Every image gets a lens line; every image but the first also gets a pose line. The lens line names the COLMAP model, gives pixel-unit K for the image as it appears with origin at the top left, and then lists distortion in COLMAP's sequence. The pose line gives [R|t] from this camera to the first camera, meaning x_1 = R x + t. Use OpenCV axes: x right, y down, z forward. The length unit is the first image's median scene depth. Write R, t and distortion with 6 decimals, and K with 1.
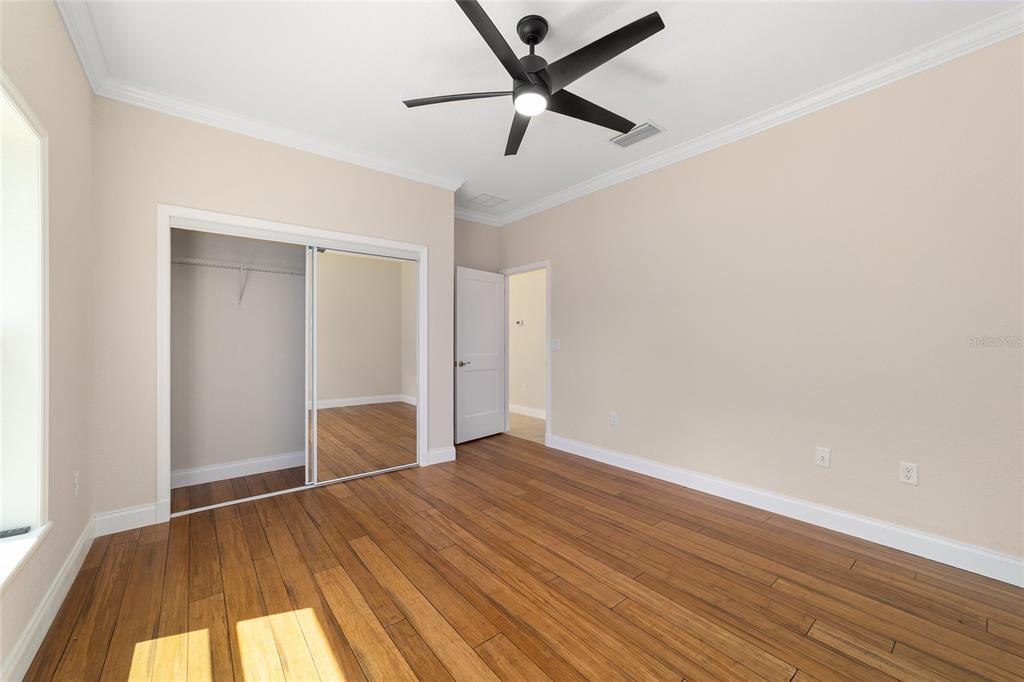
lens RADIAL K [[395.2, 0, 511.2], [0, 395.2, 345.6], [0, 0, 1]] dist [-0.010664, 0.003159]
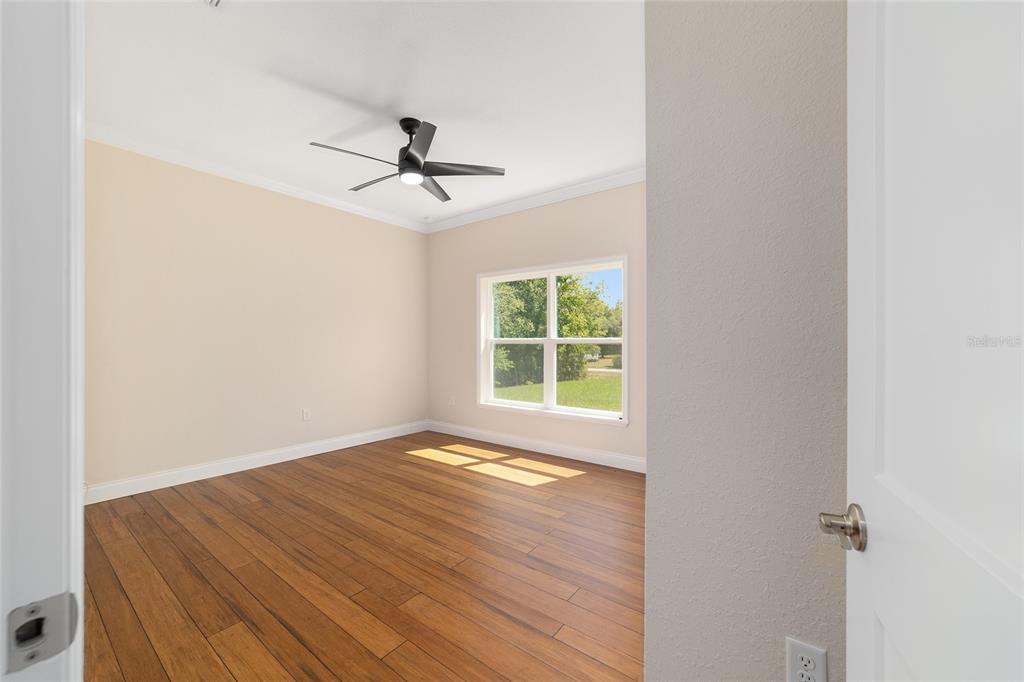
lens RADIAL K [[395.2, 0, 514.1], [0, 395.2, 338.0], [0, 0, 1]] dist [-0.010664, 0.003159]
pose [[-0.970615, -0.007211, -0.240530, 0.035329], [-0.006434, 0.999971, -0.004014, -0.029057], [0.240552, -0.002348, -0.970633, 2.433793]]
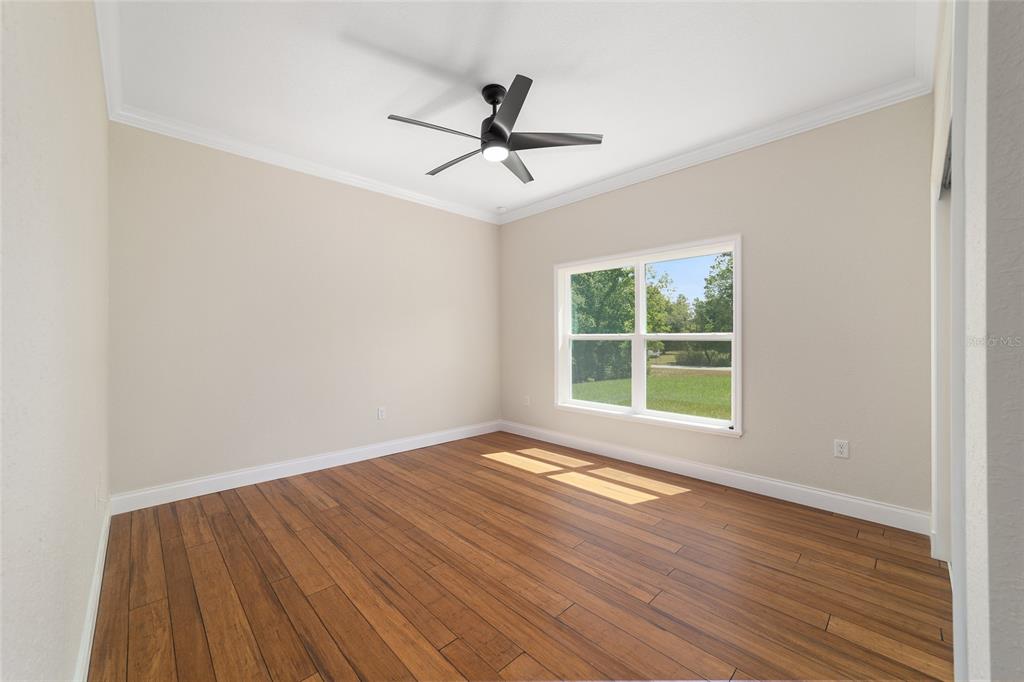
lens RADIAL K [[395.2, 0, 518.3], [0, 395.2, 332.6], [0, 0, 1]] dist [-0.010664, 0.003159]
pose [[-0.994992, -0.003312, -0.099899, 0.105020], [-0.002601, 0.999970, -0.007243, -0.027807], [0.099920, -0.006947, -0.994971, 2.229101]]
